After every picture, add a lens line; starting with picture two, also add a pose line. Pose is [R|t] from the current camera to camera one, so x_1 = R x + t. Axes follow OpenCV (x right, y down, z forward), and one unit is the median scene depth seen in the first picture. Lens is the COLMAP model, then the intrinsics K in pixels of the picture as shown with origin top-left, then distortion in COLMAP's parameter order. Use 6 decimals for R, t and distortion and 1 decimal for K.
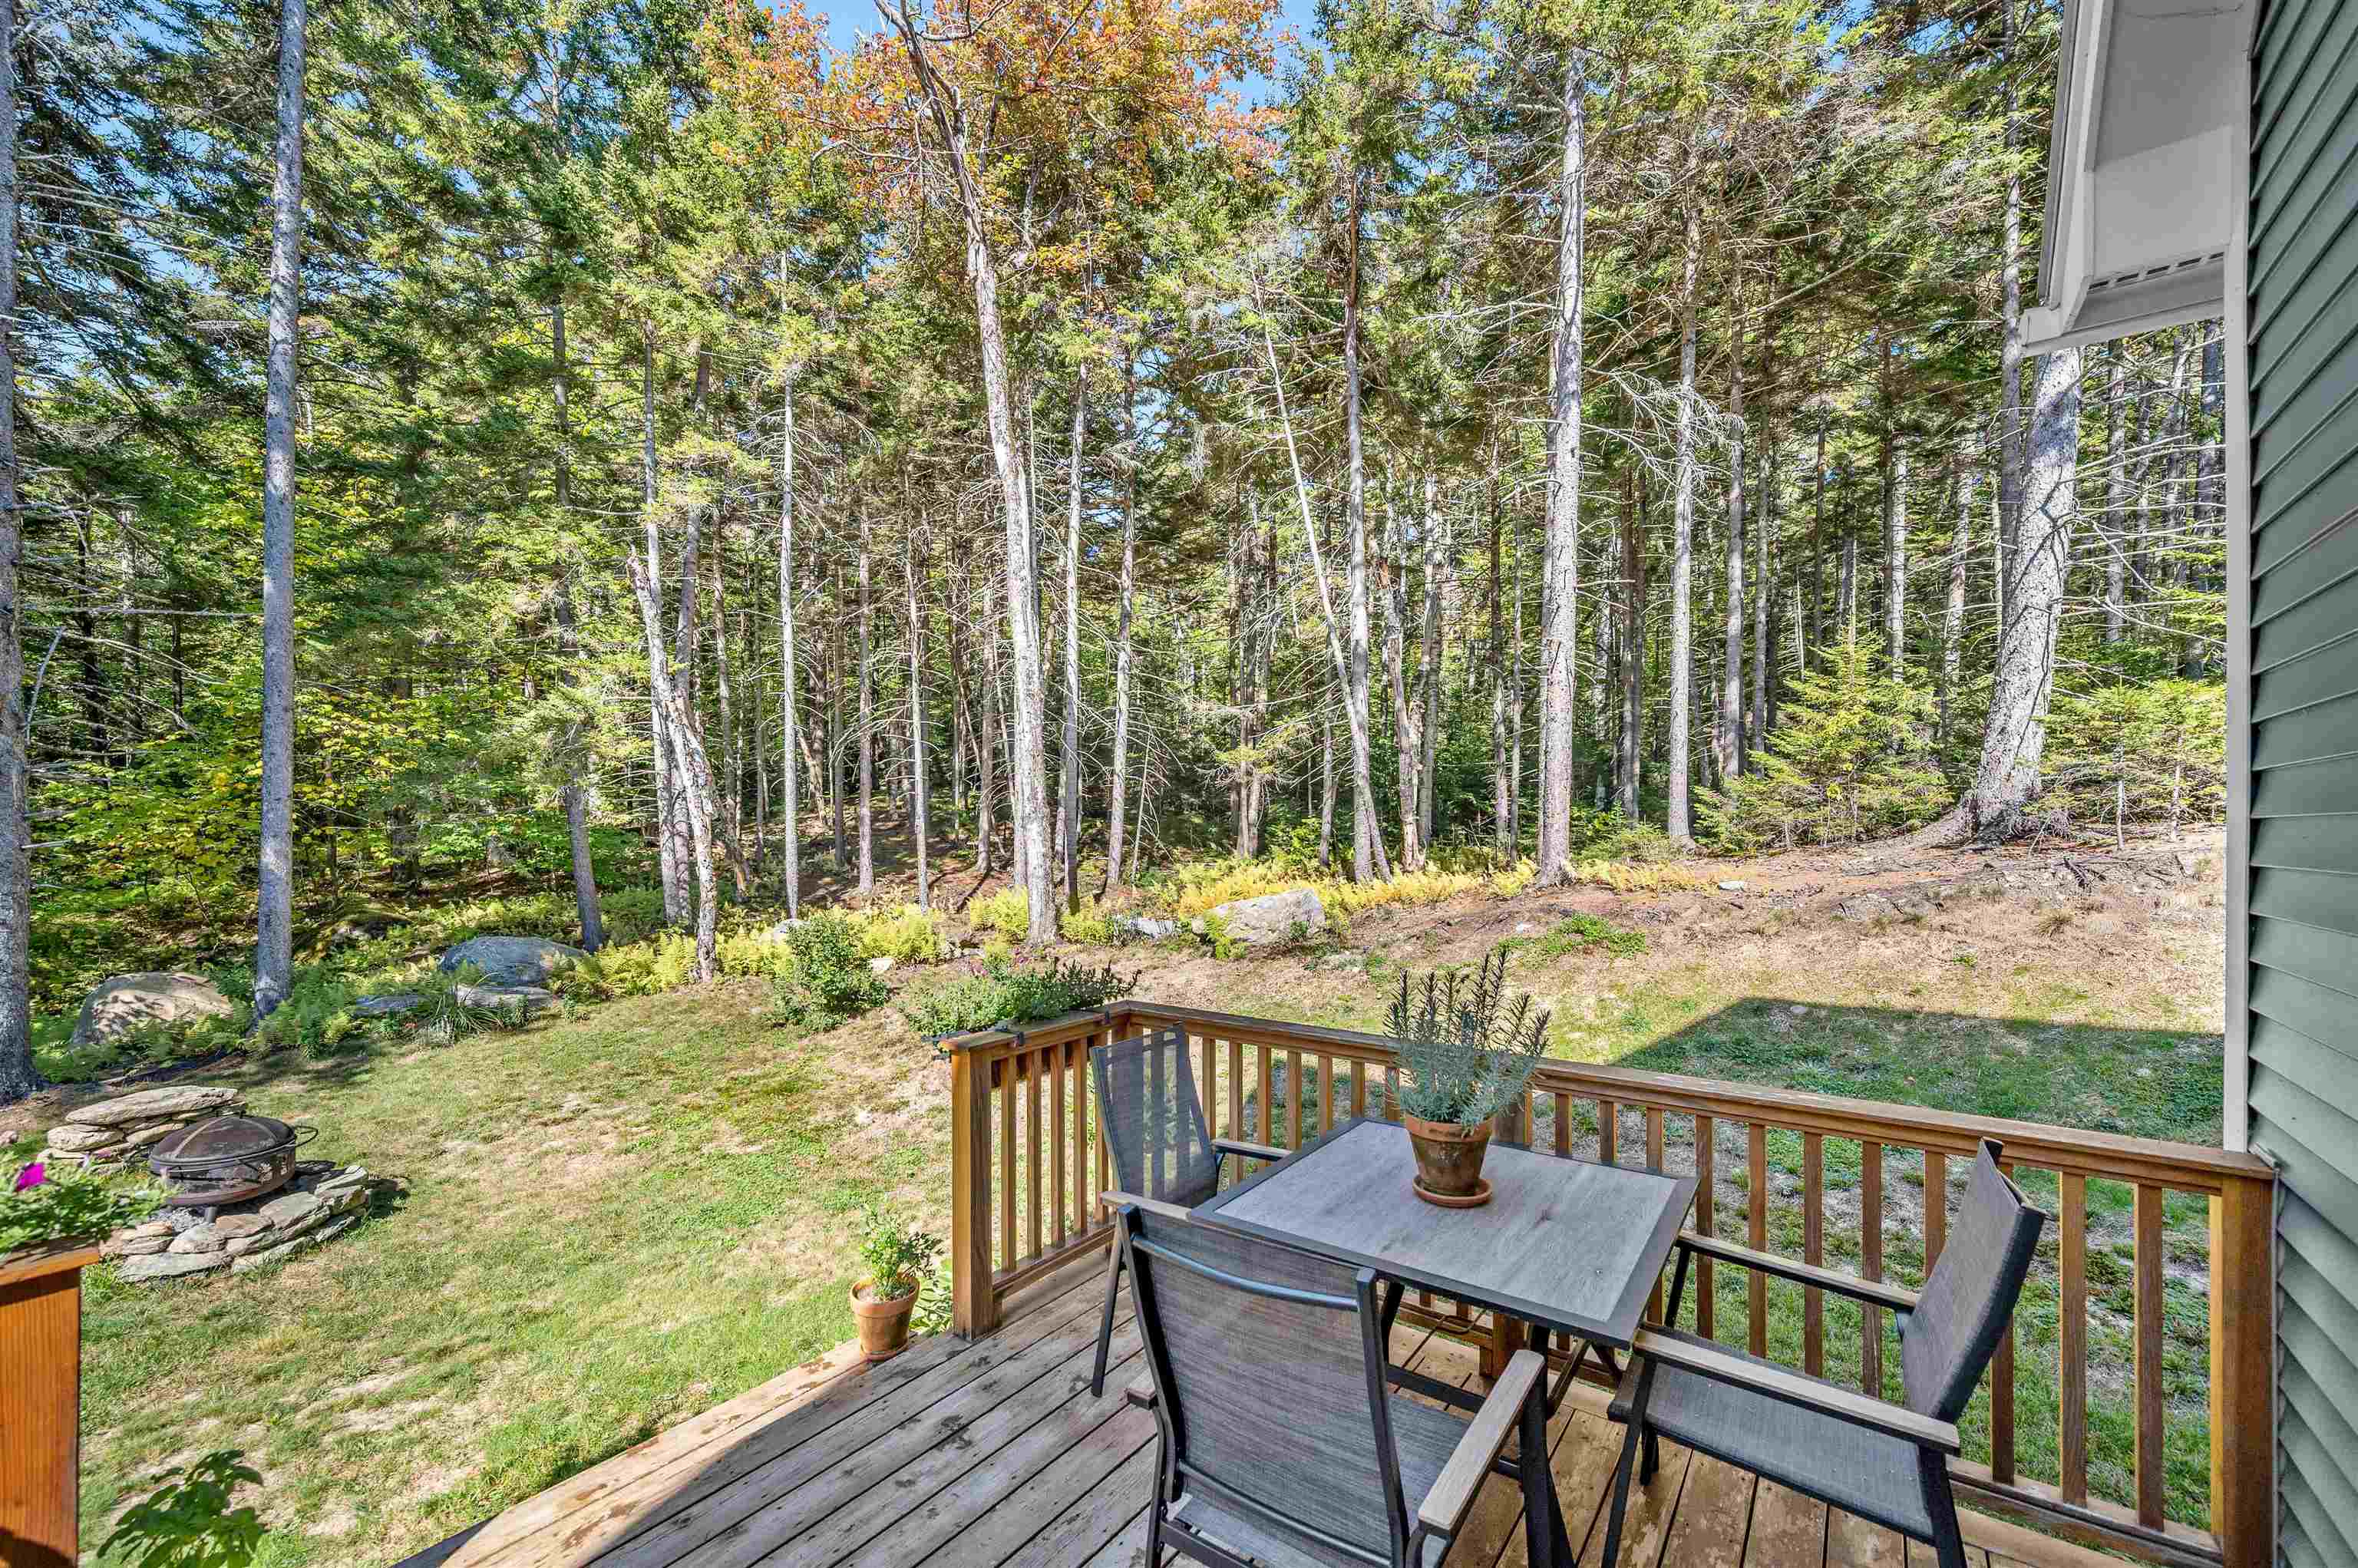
lens RADIAL K [[941.8, 0, 1150.2], [0, 941.8, 859.3], [0, 0, 1]] dist [0.000224, -0.000406]
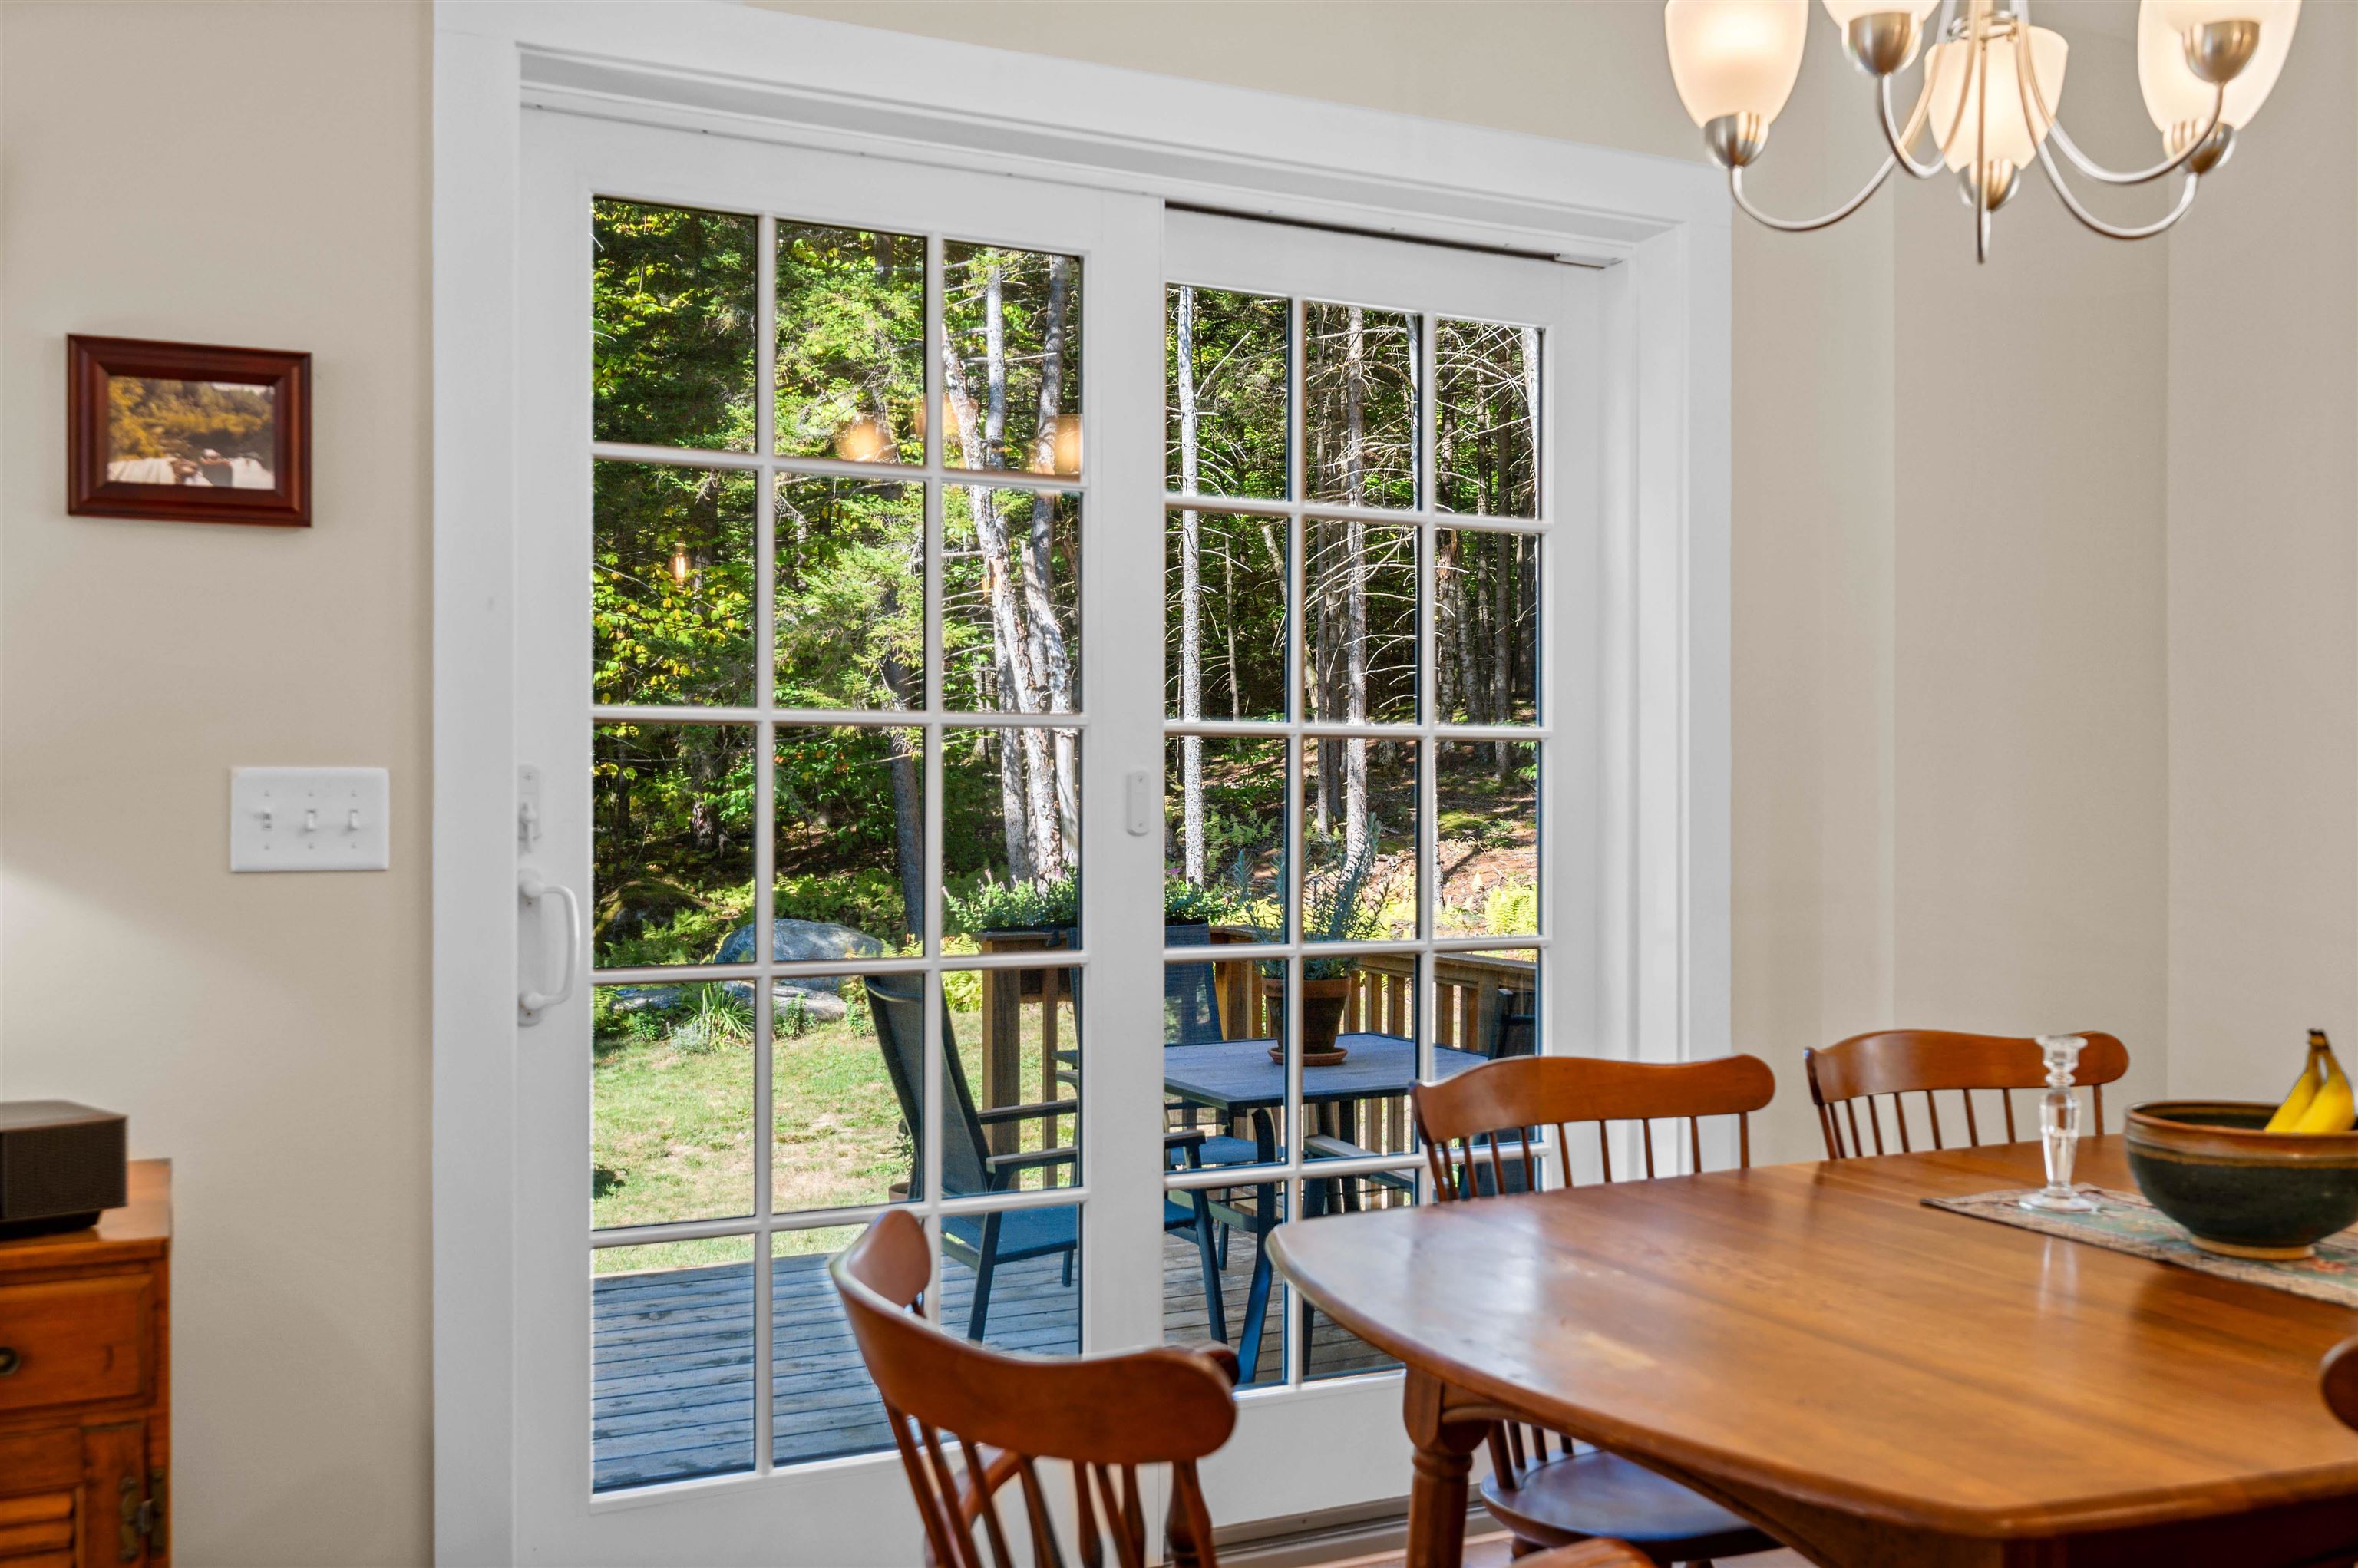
lens RADIAL K [[2061.7, 0, 1174.1], [0, 2061.7, 792.0], [0, 0, 1]] dist [-0.019389, 0.026416]
pose [[0.889795, -0.001188, -0.456358, 0.359233], [-0.010866, 0.999658, -0.023787, 0.035252], [0.456230, 0.026125, 0.889478, -0.306048]]
